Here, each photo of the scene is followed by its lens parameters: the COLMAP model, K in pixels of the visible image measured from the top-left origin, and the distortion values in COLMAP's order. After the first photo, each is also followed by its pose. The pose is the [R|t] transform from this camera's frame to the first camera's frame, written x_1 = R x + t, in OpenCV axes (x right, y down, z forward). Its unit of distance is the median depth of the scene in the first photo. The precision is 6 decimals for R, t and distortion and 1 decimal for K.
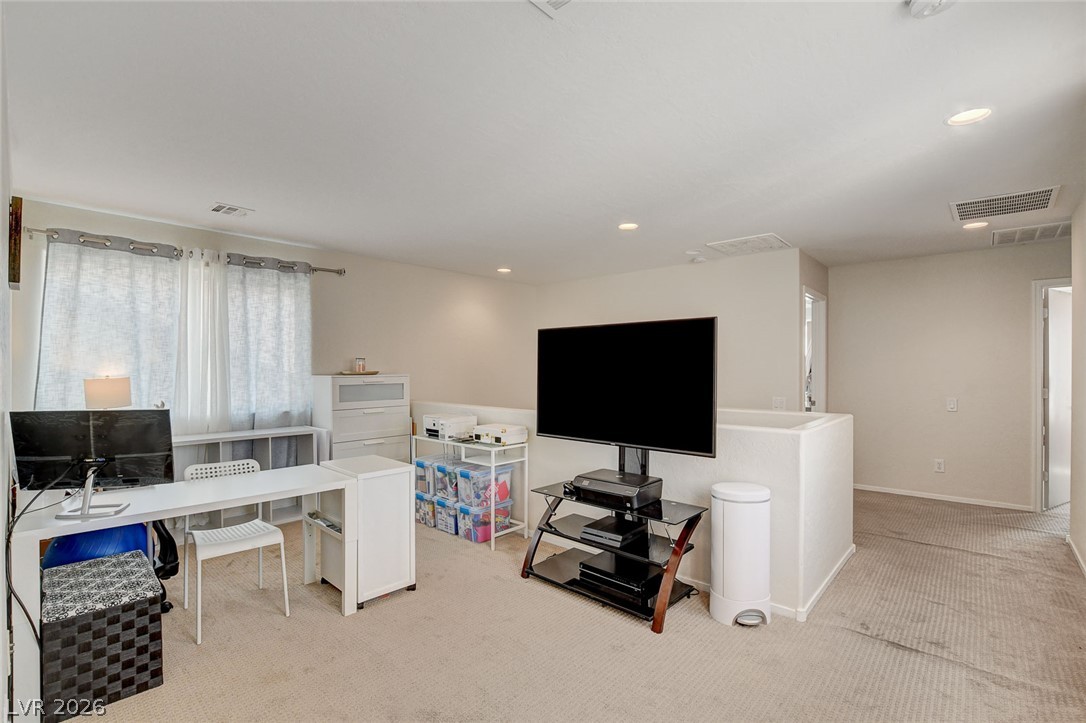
lens RADIAL K [[484.5, 0, 543.4], [0, 484.5, 365.1], [0, 0, 1]] dist [-0.042778, -0.000108]
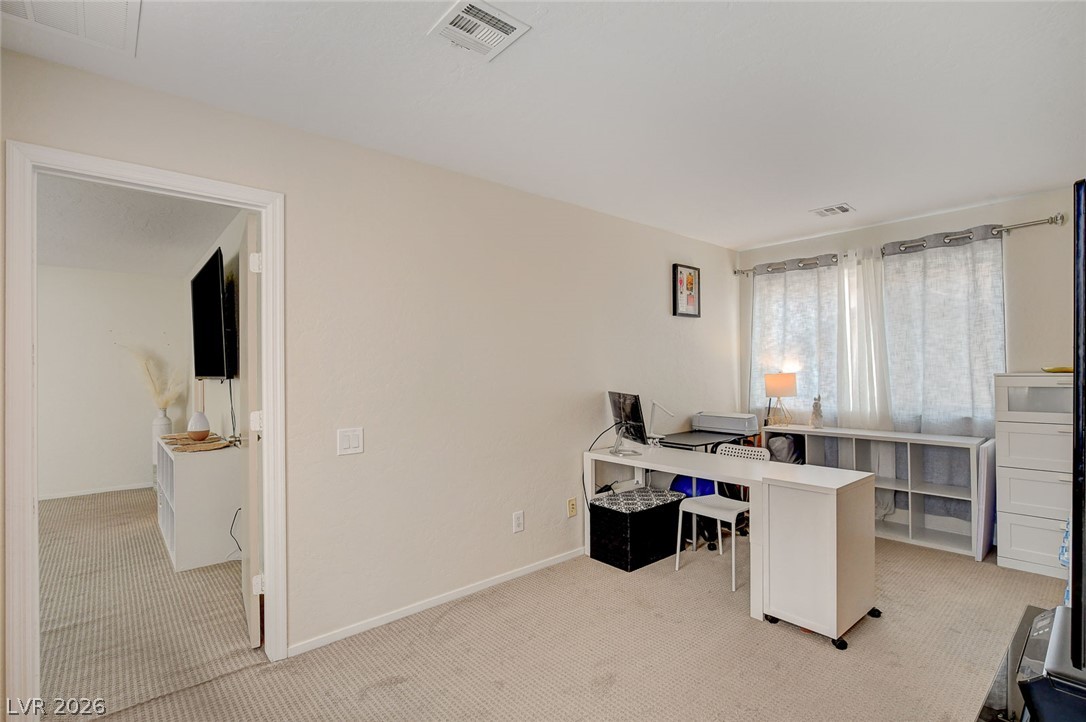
lens RADIAL K [[505.4, 0, 546.7], [0, 505.4, 364.1], [0, 0, 1]] dist [-0.019150, -0.000061]
pose [[-0.109004, -0.005454, -0.994026, 0.431020], [0.019515, 0.999780, -0.007625, -0.000233], [0.993850, -0.020229, -0.108874, 0.446356]]
